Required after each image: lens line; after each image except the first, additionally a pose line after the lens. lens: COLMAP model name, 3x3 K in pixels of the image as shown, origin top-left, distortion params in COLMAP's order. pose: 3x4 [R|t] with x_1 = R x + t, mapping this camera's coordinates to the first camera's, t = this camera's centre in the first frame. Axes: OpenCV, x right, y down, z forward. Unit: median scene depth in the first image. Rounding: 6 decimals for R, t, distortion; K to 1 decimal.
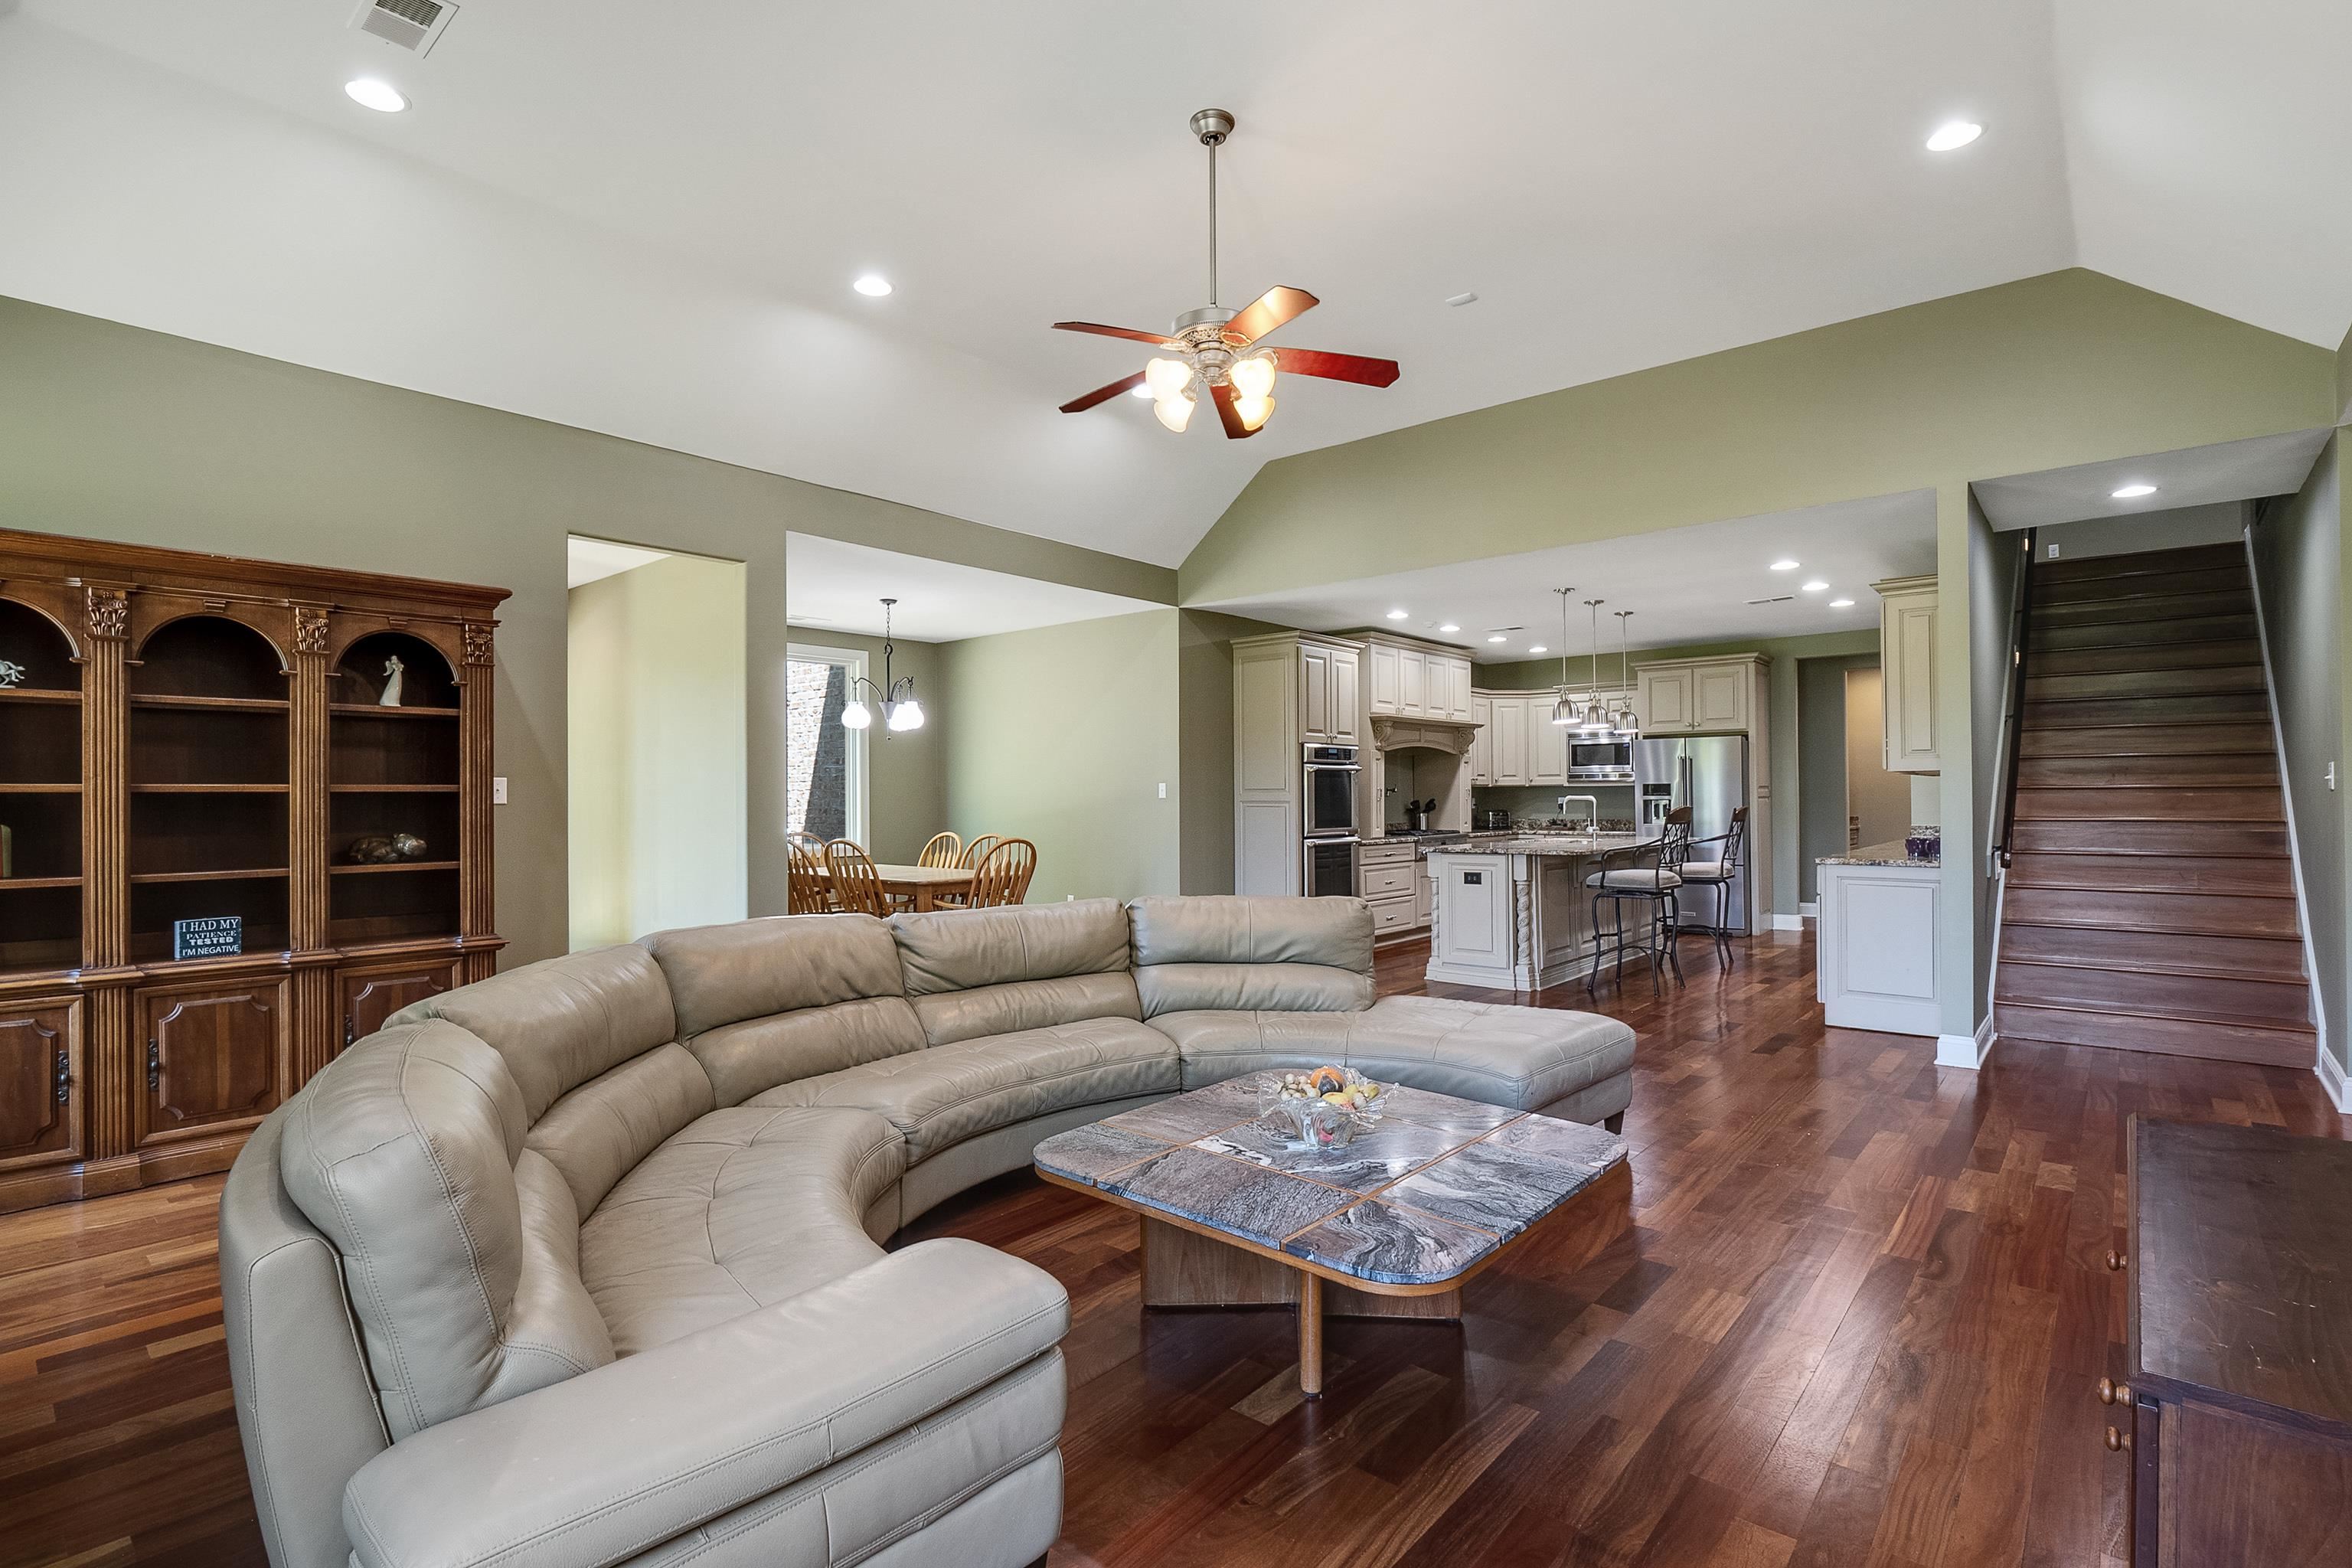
lens RADIAL K [[1126.7, 0, 1177.3], [0, 1126.7, 791.4], [0, 0, 1]] dist [0.020558, 0.000238]
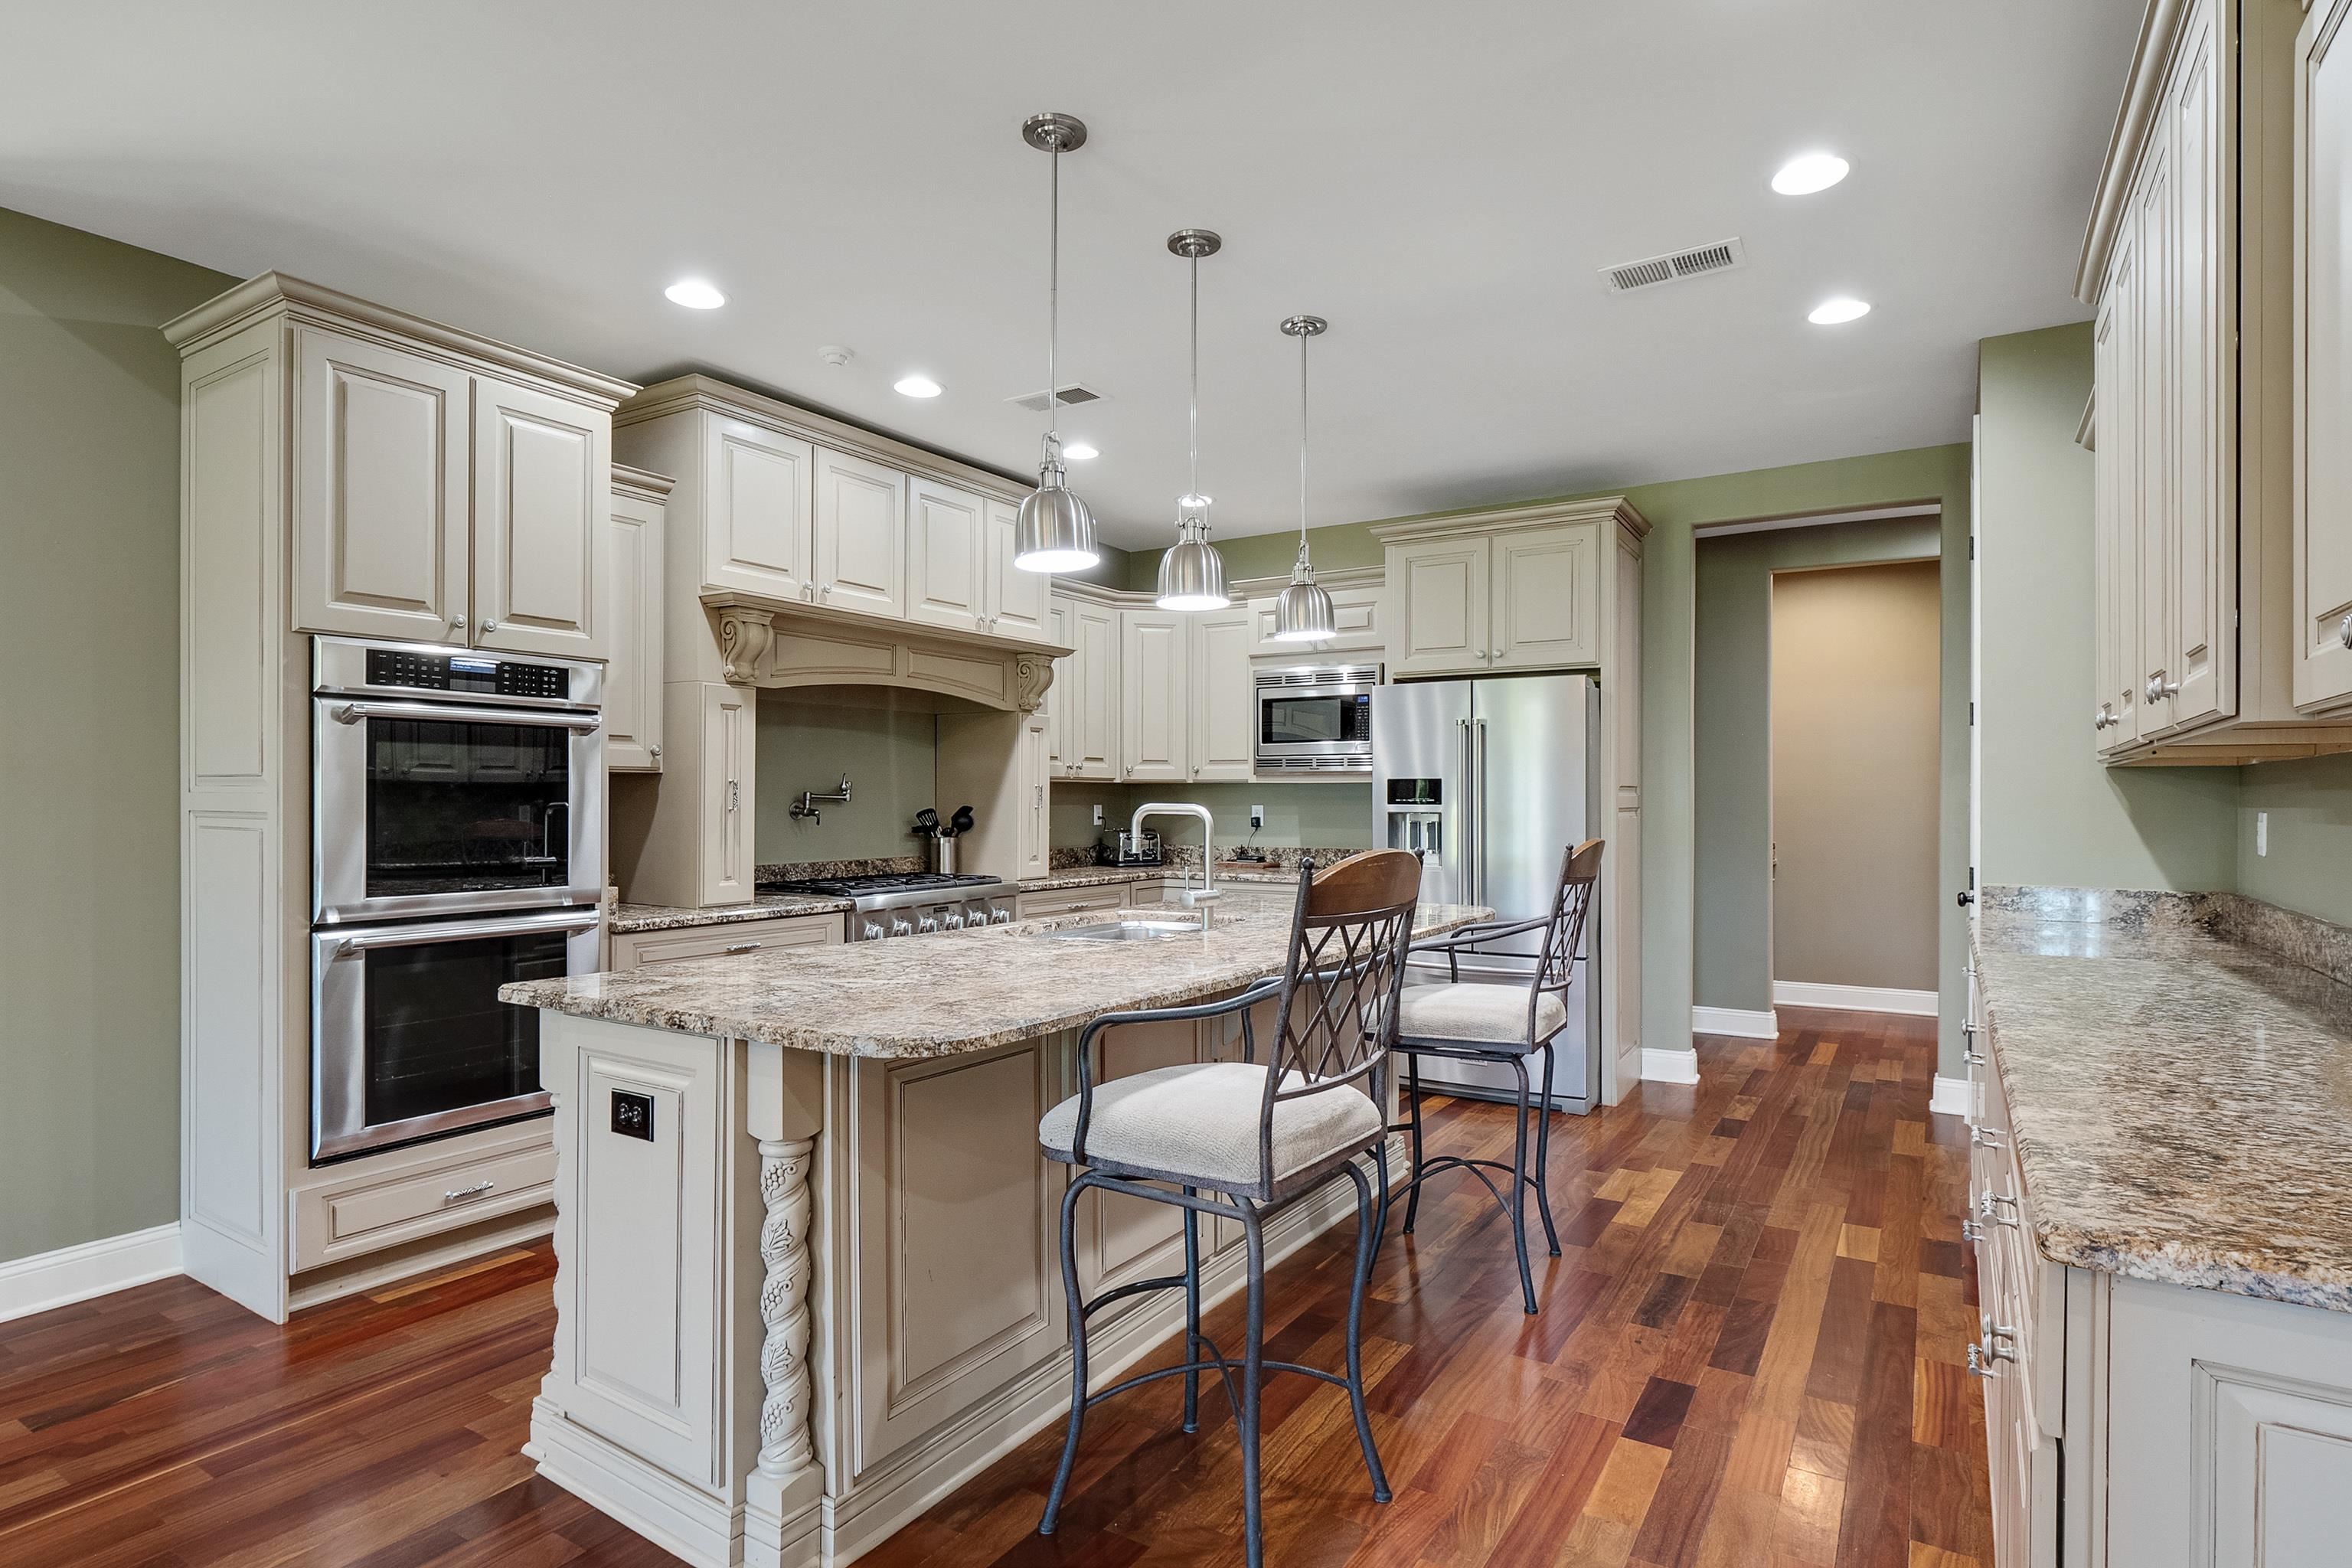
lens RADIAL K [[1202.4, 0, 1176.0], [0, 1202.4, 790.8], [0, 0, 1]] dist [-0.005549, -0.000416]
pose [[0.990938, 0.011154, 0.133855, 0.267182], [-0.011076, 0.999938, -0.001326, -0.000043], [-0.133861, -0.000168, 0.991000, 0.537390]]
